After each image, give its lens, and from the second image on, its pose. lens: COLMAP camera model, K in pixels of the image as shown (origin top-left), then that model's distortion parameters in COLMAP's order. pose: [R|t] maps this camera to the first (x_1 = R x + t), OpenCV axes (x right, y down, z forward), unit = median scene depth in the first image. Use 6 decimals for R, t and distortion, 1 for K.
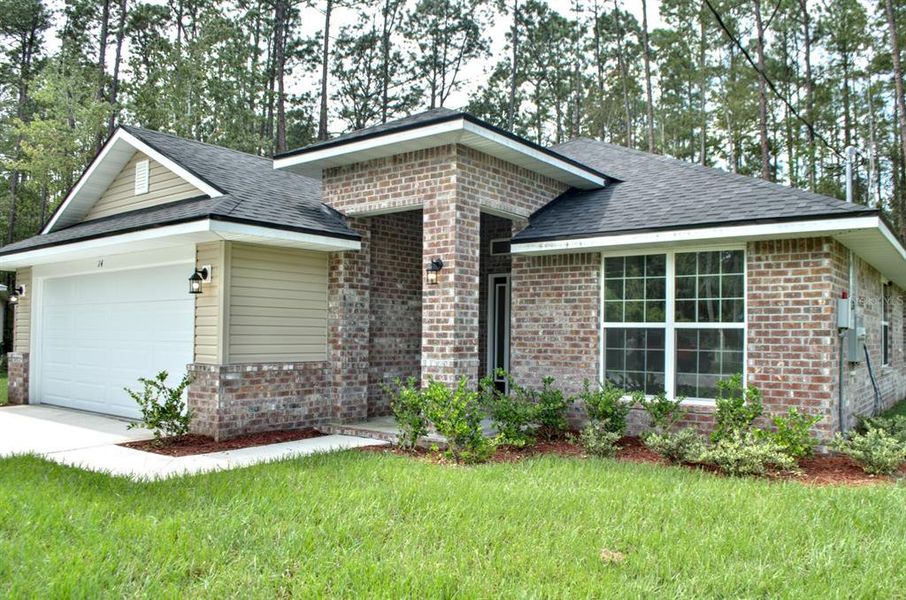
lens RADIAL K [[698.2, 0, 458.9], [0, 698.2, 309.1], [0, 0, 1]] dist [-0.065715, -0.010337]
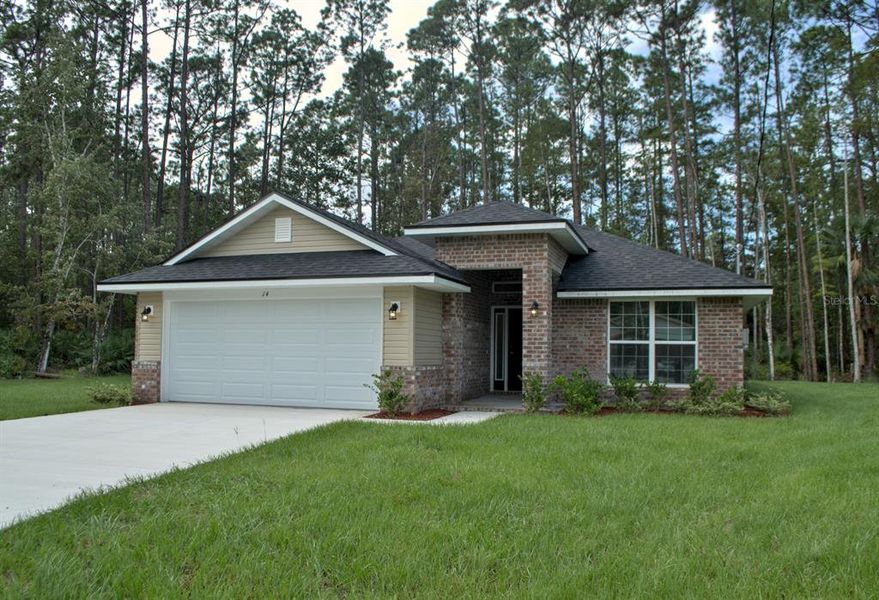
lens RADIAL K [[689.0, 0, 439.3], [0, 689.0, 301.3], [0, 0, 1]] dist [-0.059834, -0.003184]
pose [[0.948857, 0.025400, 0.314682, -0.745307], [-0.015030, 0.999262, -0.035336, -0.010910], [-0.315348, 0.028799, 0.948539, -0.469515]]
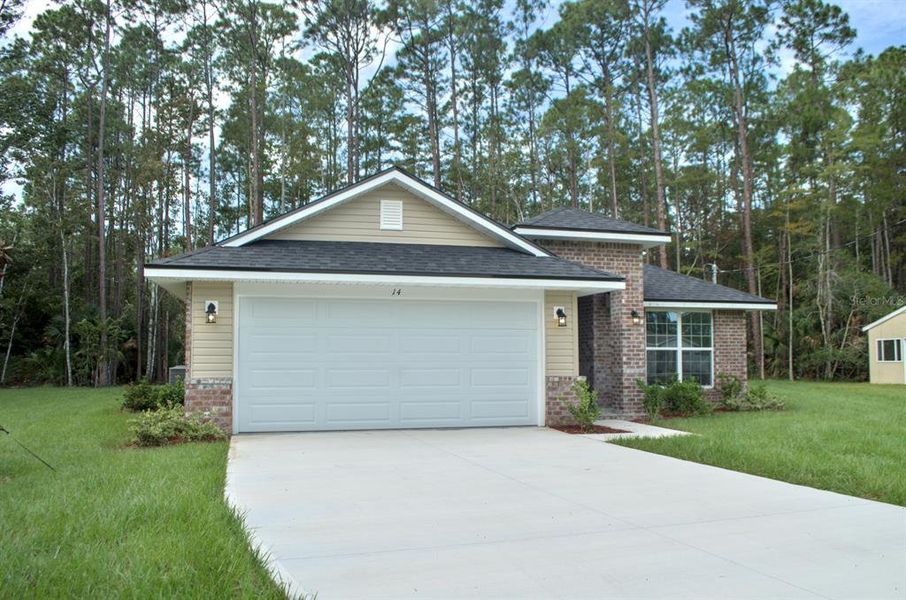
lens RADIAL K [[698.2, 0, 456.5], [0, 698.2, 300.0], [0, 0, 1]] dist [-0.065715, -0.010337]
pose [[0.624585, 0.056012, 0.778946, -1.598611], [-0.024570, 0.998340, -0.052087, 0.002895], [-0.780570, 0.013394, 0.624925, 0.267651]]
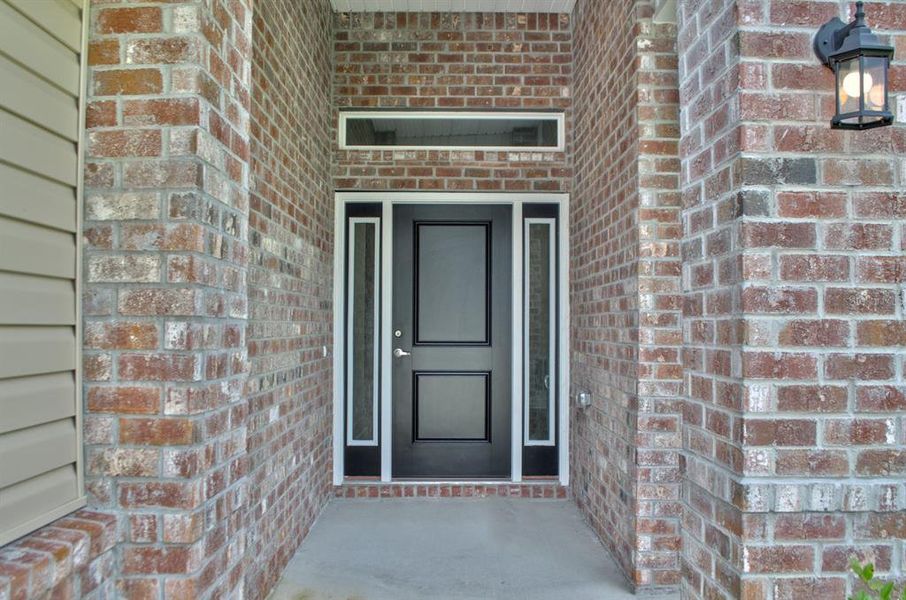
lens RADIAL K [[747.1, 0, 455.1], [0, 747.1, 306.1], [0, 0, 1]] dist [-0.046331, -0.001273]
pose [[0.789489, 0.009260, 0.613695, -0.258725], [-0.020282, 0.999734, 0.011006, 0.018101], [-0.613429, -0.021136, 0.789467, 0.873225]]
